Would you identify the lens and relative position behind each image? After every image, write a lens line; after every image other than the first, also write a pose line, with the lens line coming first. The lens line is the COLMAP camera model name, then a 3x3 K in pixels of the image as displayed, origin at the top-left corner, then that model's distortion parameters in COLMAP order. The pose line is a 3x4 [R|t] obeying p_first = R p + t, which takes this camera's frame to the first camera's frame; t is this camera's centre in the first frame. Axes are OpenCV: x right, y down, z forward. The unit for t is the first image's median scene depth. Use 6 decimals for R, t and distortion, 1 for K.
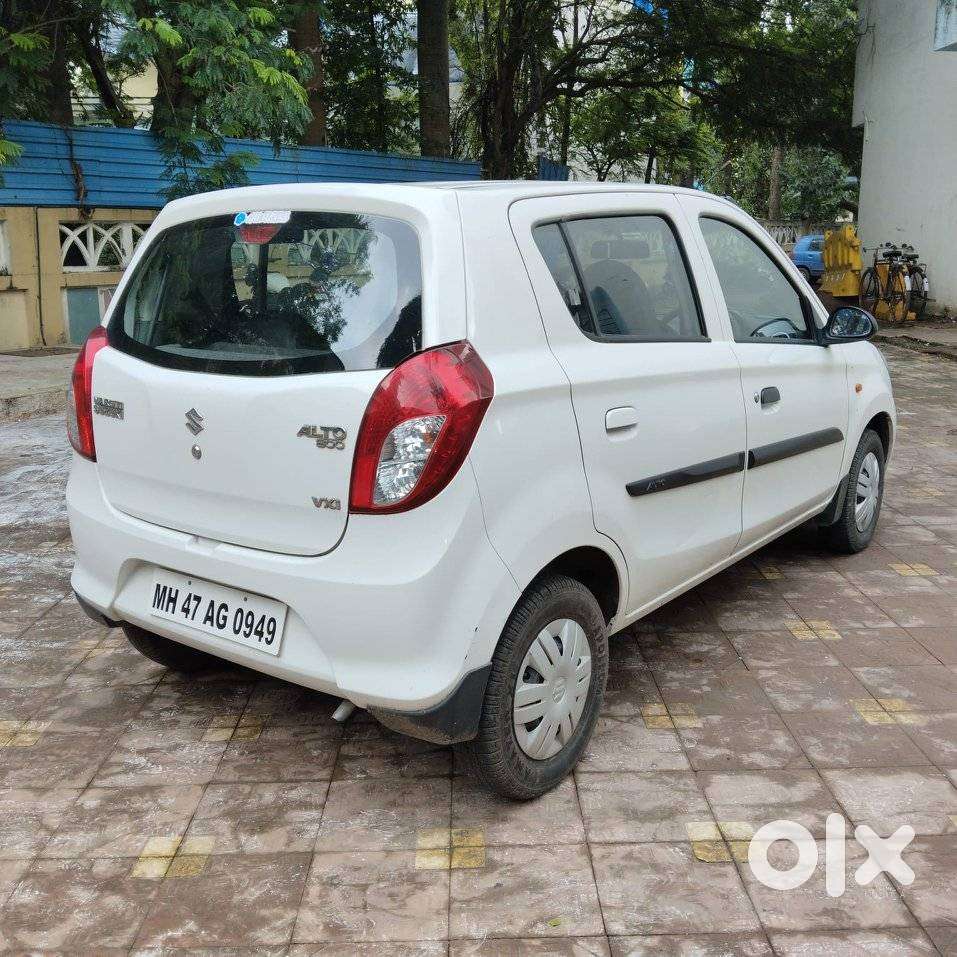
lens RADIAL K [[994.6, 0, 480.2], [0, 994.6, 485.5], [0, 0, 1]] dist [0.123934, -0.274460]
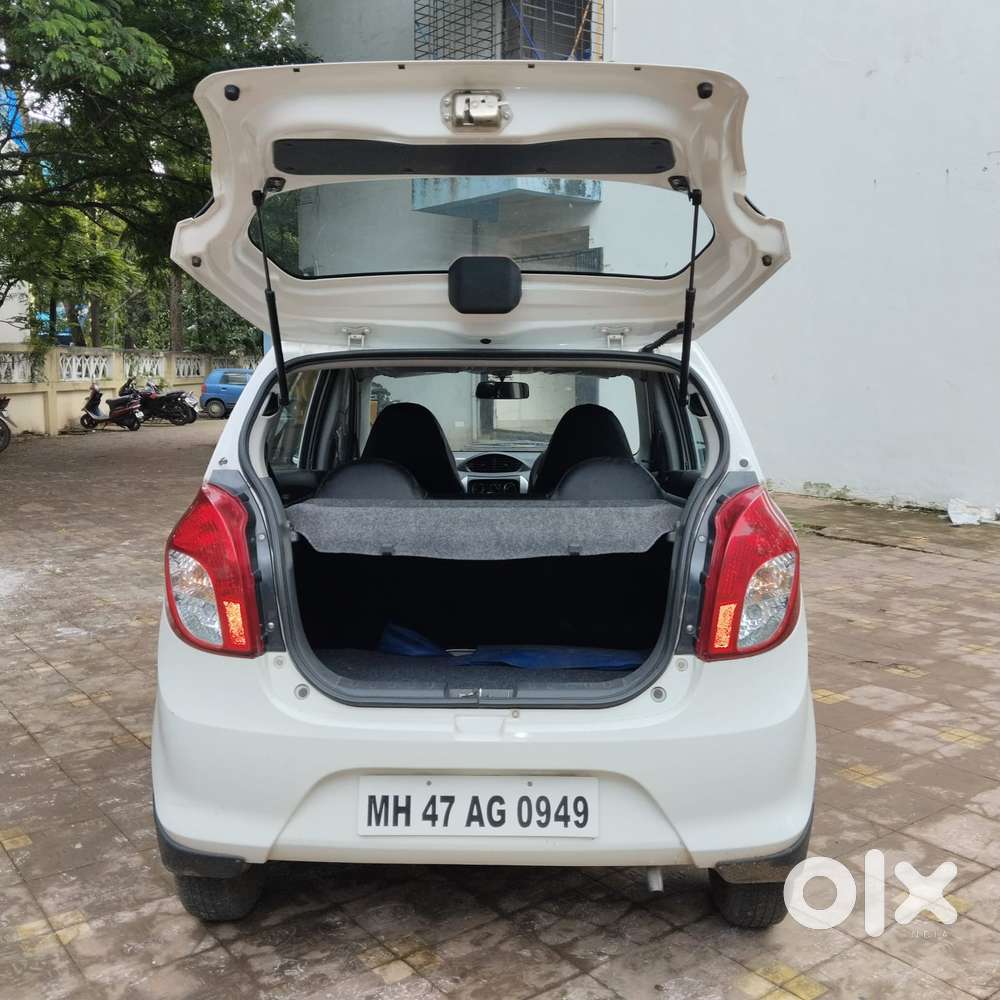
lens RADIAL K [[1045.7, 0, 502.8], [0, 1045.7, 502.4], [0, 0, 1]] dist [0.088729, -0.189914]
pose [[0.808259, -0.056280, 0.586131, -0.746033], [0.123246, 0.989543, -0.074937, -0.062331], [-0.575784, 0.132807, 0.806744, 0.224207]]
